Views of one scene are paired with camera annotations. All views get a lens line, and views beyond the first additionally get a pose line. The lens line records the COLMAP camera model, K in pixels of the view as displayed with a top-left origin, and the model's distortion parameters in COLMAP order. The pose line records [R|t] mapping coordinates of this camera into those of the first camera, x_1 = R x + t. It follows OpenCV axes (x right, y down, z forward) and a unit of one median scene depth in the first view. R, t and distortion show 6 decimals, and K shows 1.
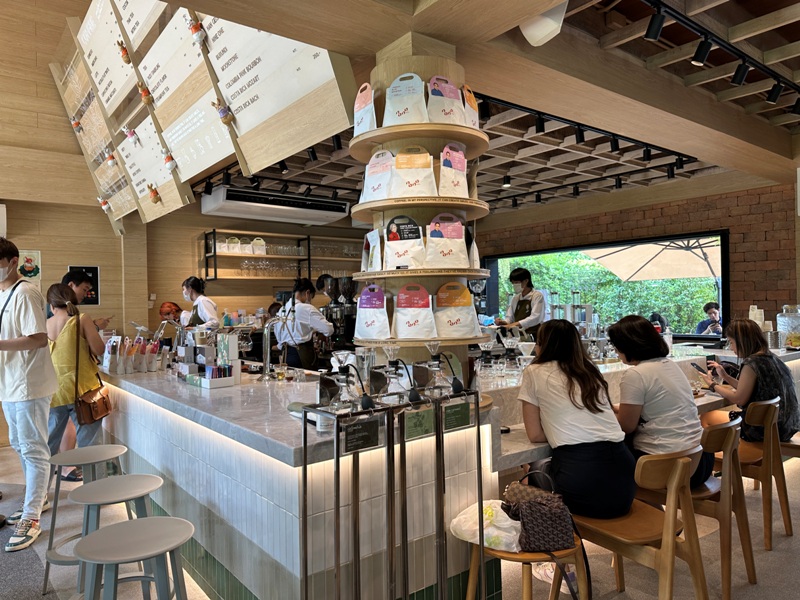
lens RADIAL K [[563.3, 0, 394.7], [0, 563.3, 302.7], [0, 0, 1]] dist [0.028999, -0.035463]
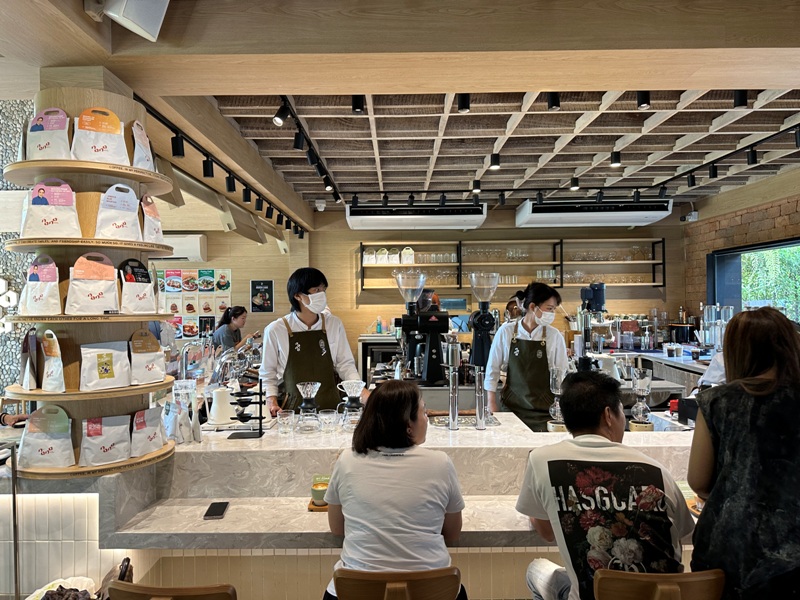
lens RADIAL K [[563.3, 0, 399.7], [0, 563.3, 300.1], [0, 0, 1]] dist [0.028999, -0.035463]
pose [[0.788281, 0.012016, -0.615197, 0.380827], [-0.002354, 0.999861, 0.016513, -0.038307], [0.615310, -0.011569, 0.788200, 0.203809]]
